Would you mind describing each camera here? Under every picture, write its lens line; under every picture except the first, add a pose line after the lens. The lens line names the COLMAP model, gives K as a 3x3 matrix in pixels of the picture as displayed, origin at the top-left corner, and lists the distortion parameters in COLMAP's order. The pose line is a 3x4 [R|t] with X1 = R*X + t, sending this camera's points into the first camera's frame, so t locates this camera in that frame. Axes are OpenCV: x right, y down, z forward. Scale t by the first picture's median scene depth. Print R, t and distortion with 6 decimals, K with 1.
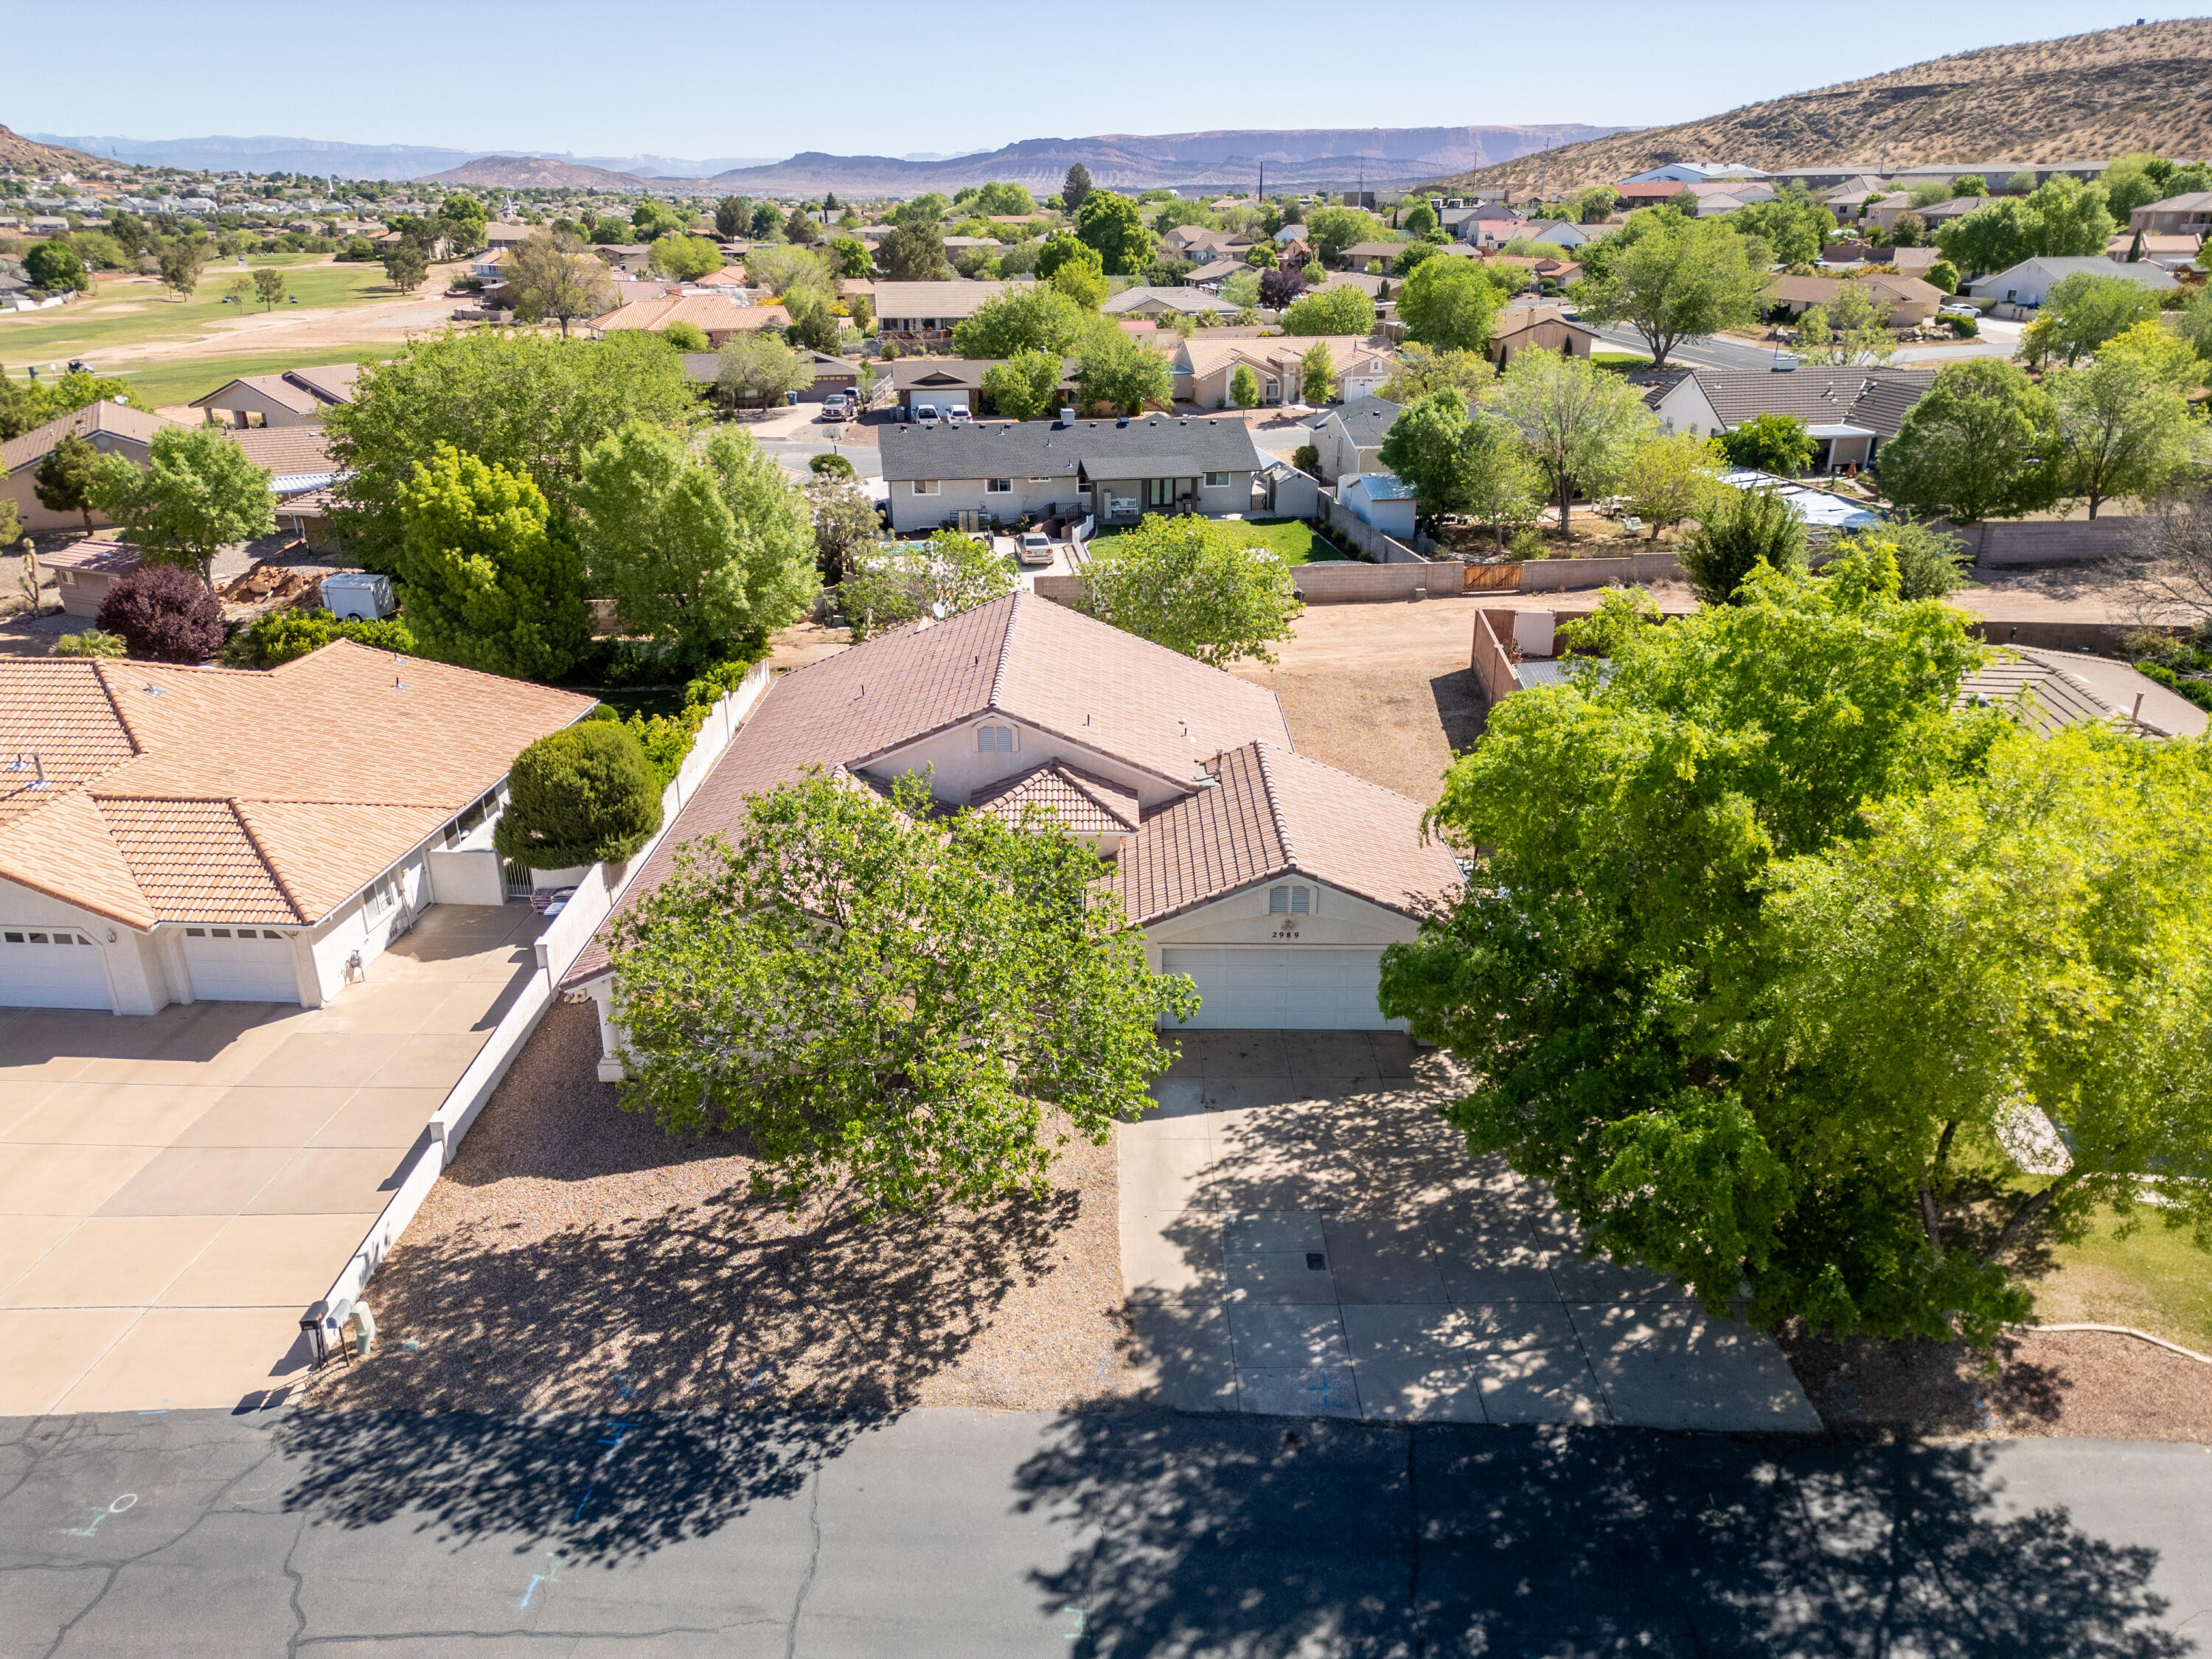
lens RADIAL K [[1544.2, 0, 1106.3], [0, 1544.2, 826.0], [0, 0, 1]] dist [0.074252, -0.065789]
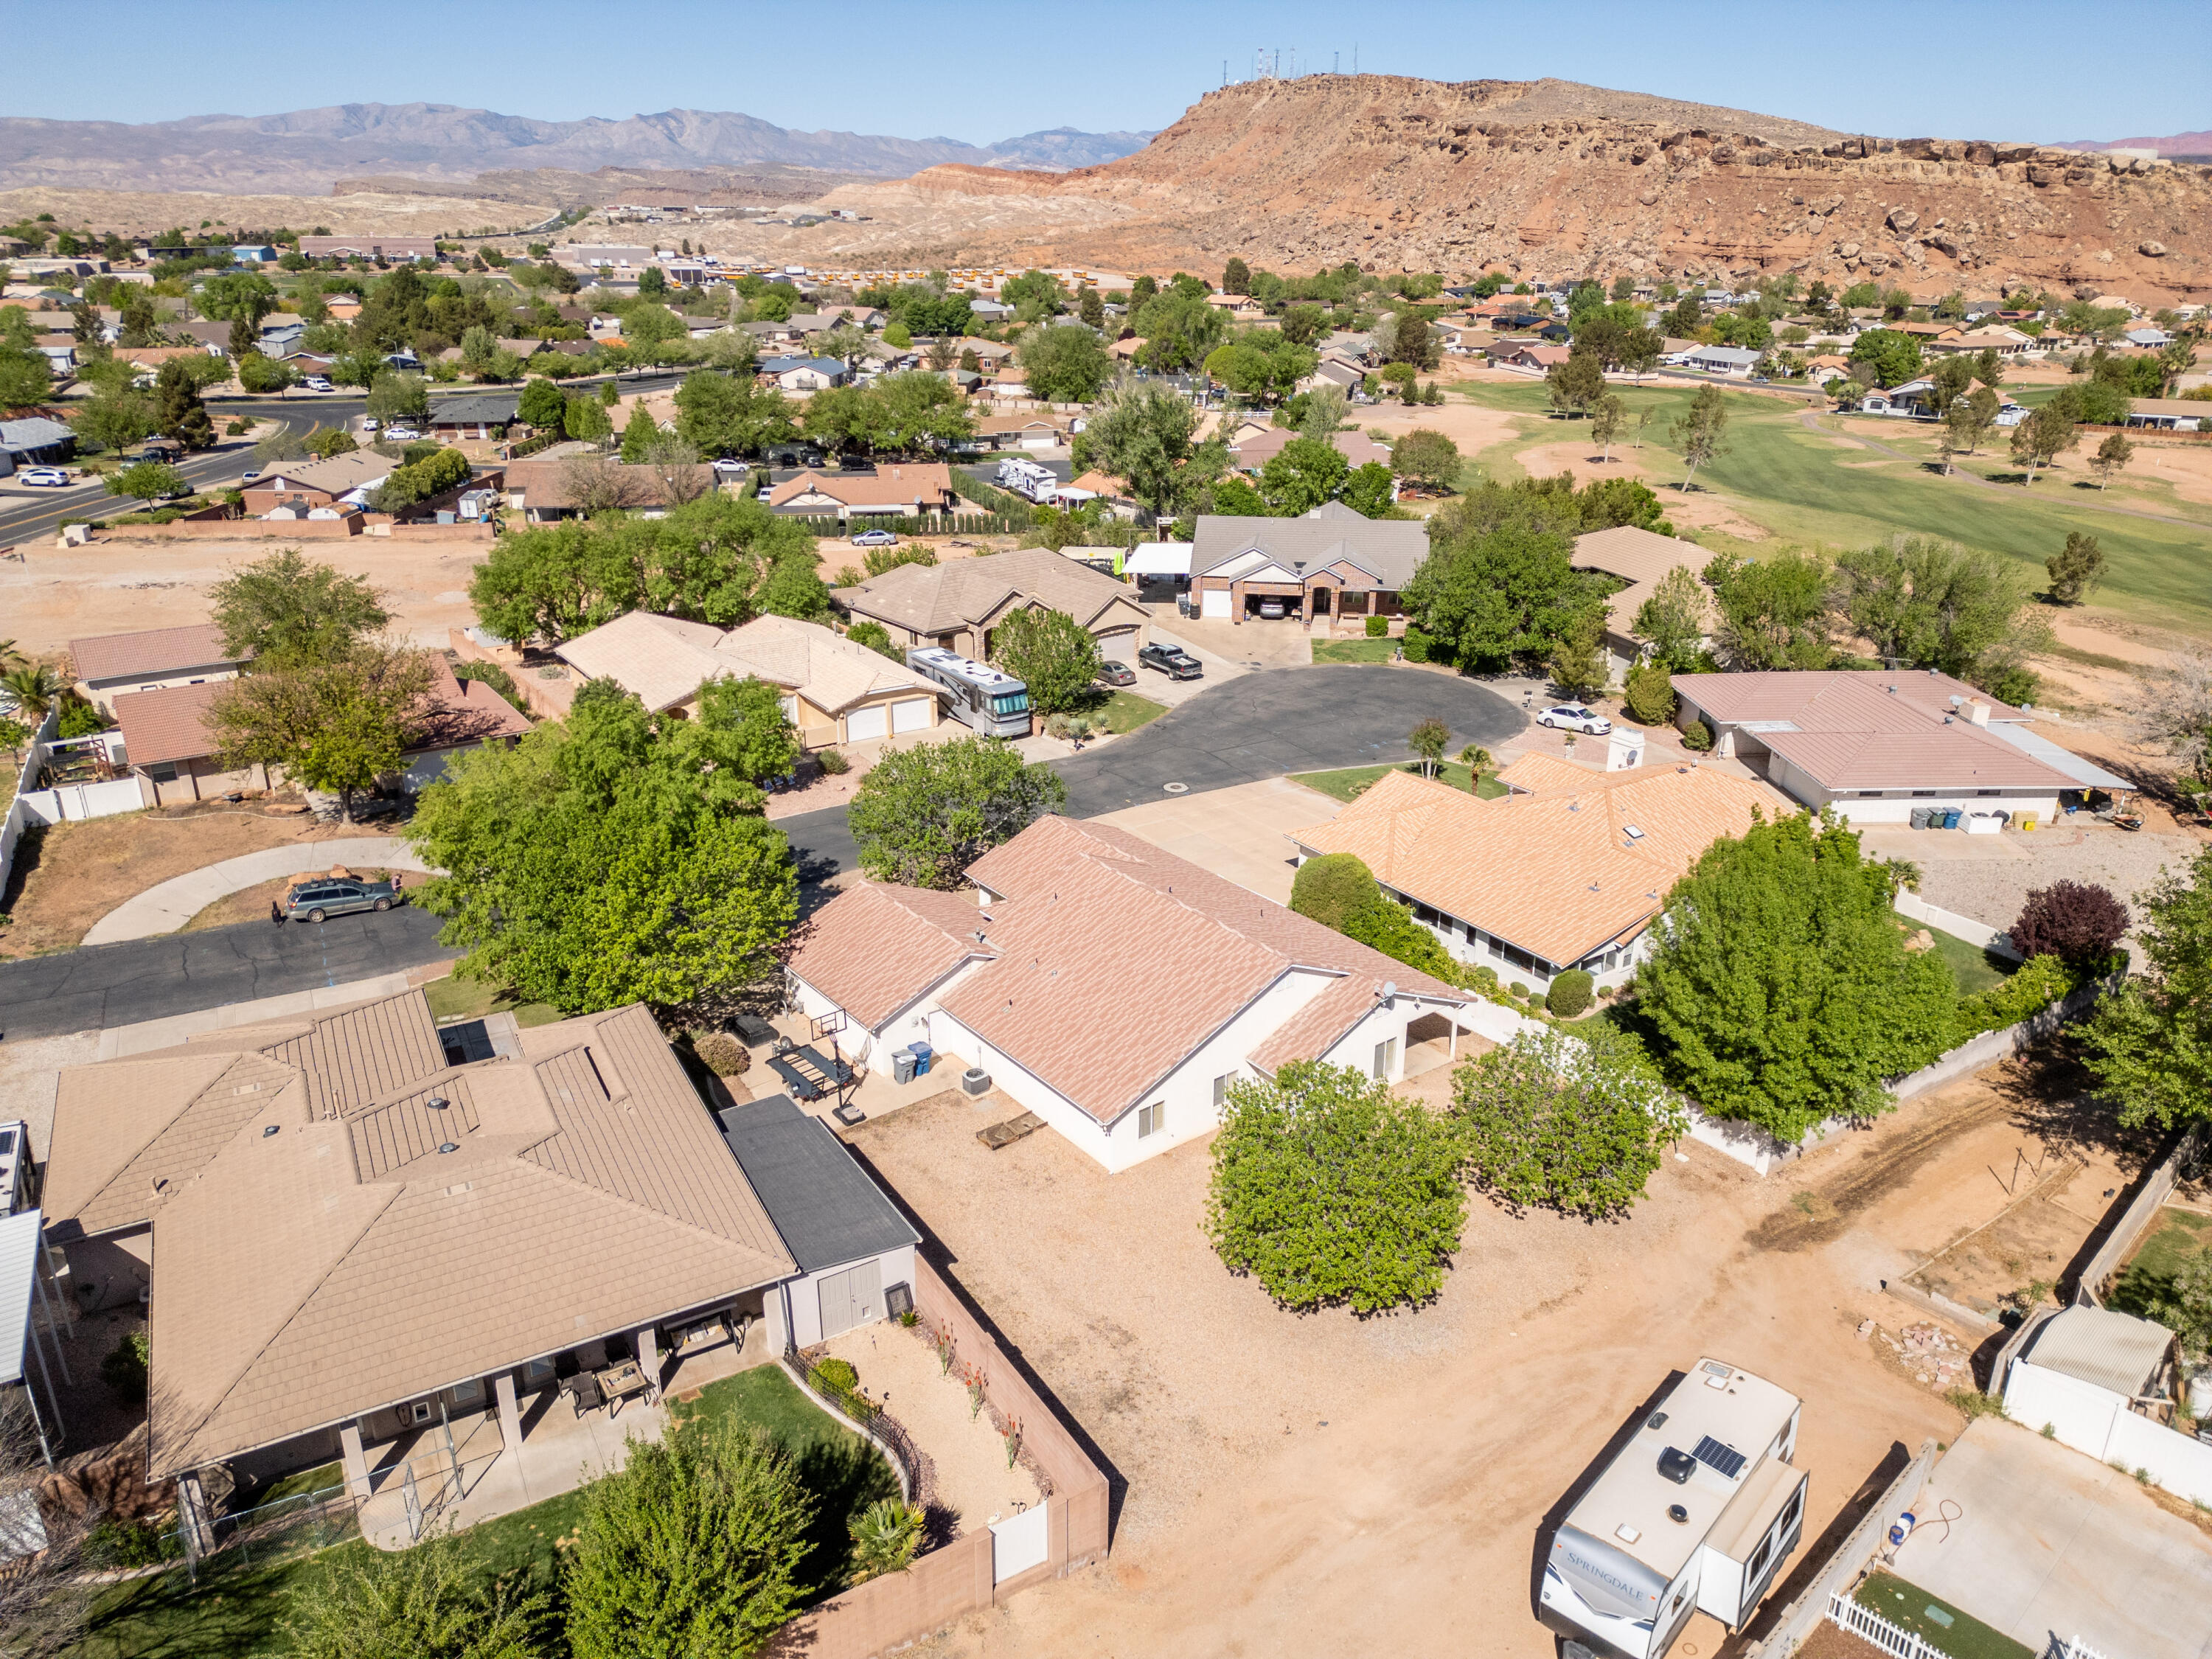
lens RADIAL K [[1544.2, 0, 1106.3], [0, 1544.2, 826.0], [0, 0, 1]] dist [0.074252, -0.065789]
pose [[-0.788246, 0.223891, -0.573185, 1.047821], [-0.230997, 0.755685, 0.612846, -1.386392], [0.570358, 0.615477, -0.543948, 2.339955]]
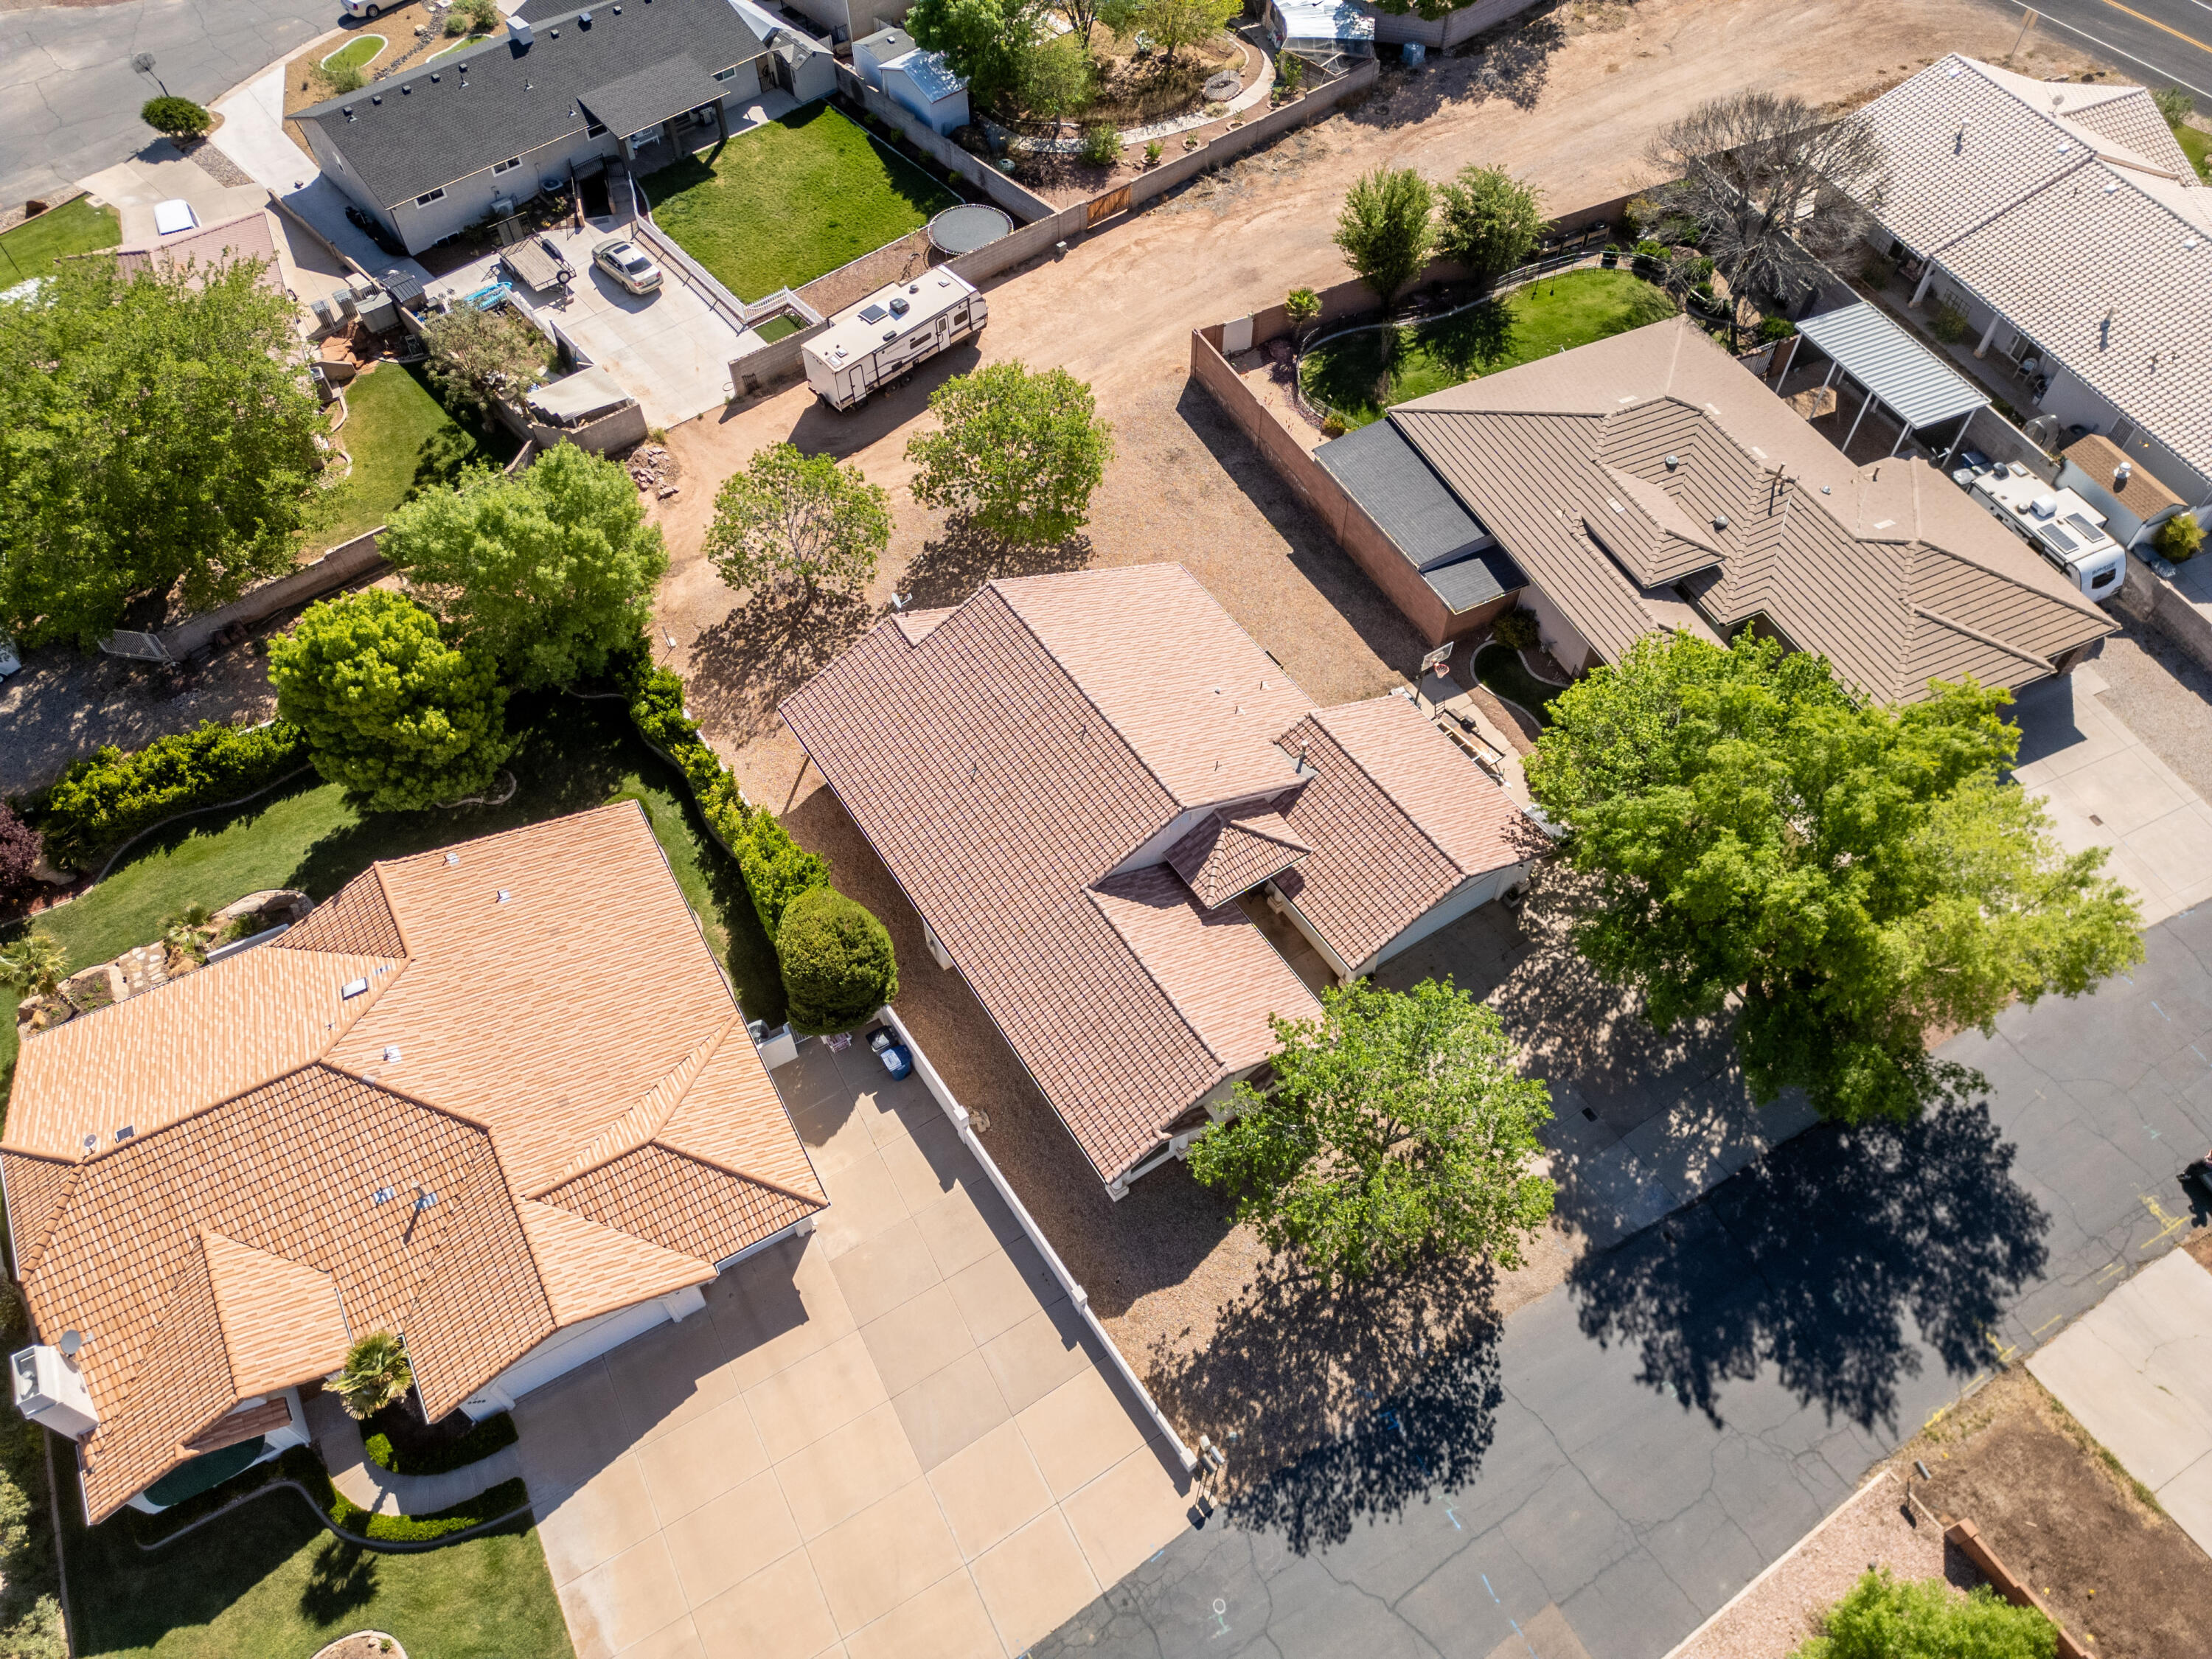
lens RADIAL K [[1544.2, 0, 1106.3], [0, 1544.2, 826.0], [0, 0, 1]] dist [0.074252, -0.065789]
pose [[0.835350, -0.442643, 0.325973, -0.692745], [0.206640, 0.802337, 0.559960, -0.997919], [-0.509402, -0.400403, 0.761700, 0.038871]]
